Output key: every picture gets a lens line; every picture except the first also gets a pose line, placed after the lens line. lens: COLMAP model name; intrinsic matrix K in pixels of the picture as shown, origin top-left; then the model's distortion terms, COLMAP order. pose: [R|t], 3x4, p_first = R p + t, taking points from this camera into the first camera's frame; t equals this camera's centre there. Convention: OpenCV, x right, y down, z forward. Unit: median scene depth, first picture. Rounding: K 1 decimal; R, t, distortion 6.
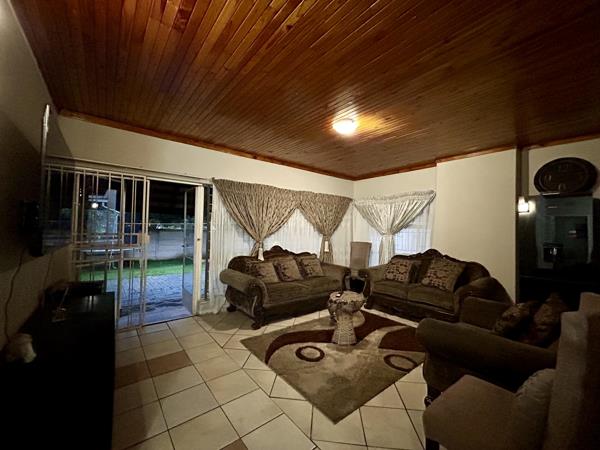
lens RADIAL K [[241.4, 0, 300.0], [0, 241.4, 225.0], [0, 0, 1]] dist [-0.000162, 0.000468]
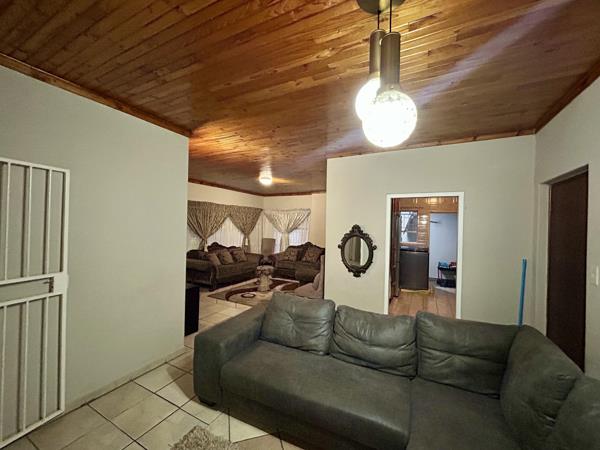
lens RADIAL K [[241.4, 0, 300.0], [0, 241.4, 225.0], [0, 0, 1]] dist [-0.000162, 0.000468]
pose [[0.916018, 0.002818, 0.401128, -0.223584], [-0.012579, 0.999685, 0.021702, -0.061905], [-0.400941, -0.024925, 0.915765, -0.598266]]
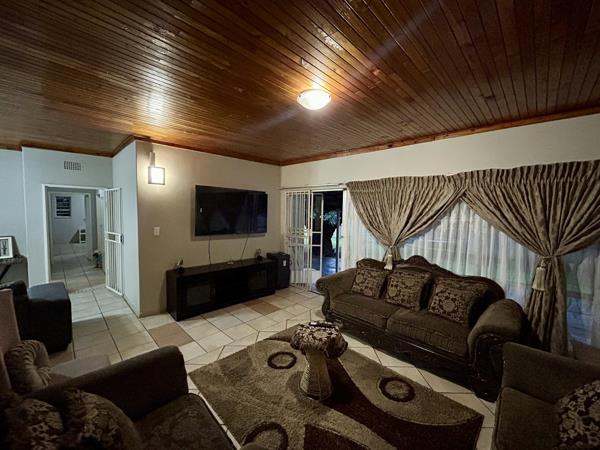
lens RADIAL K [[241.4, 0, 300.0], [0, 241.4, 225.0], [0, 0, 1]] dist [-0.000162, 0.000468]
pose [[0.109980, 0.037442, -0.993228, 0.614360], [0.000167, 0.999290, 0.037689, -0.036238], [0.993934, -0.004311, 0.109895, 0.585195]]
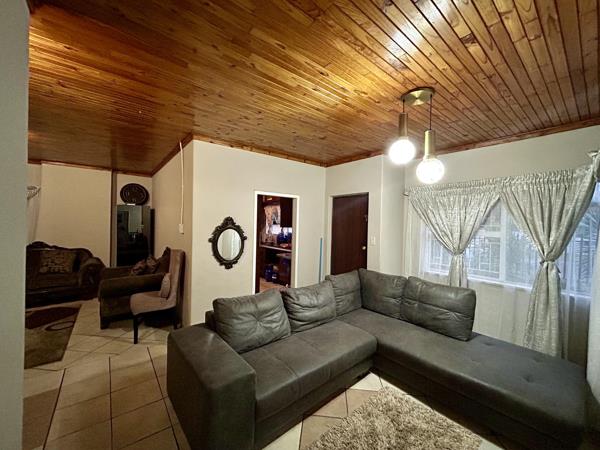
lens RADIAL K [[241.4, 0, 300.0], [0, 241.4, 225.0], [0, 0, 1]] dist [-0.000162, 0.000468]
pose [[0.009084, -0.028919, 0.999540, -0.524683], [-0.040766, 0.998740, 0.029267, -0.054343], [-0.999127, -0.041013, 0.007894, -0.189290]]
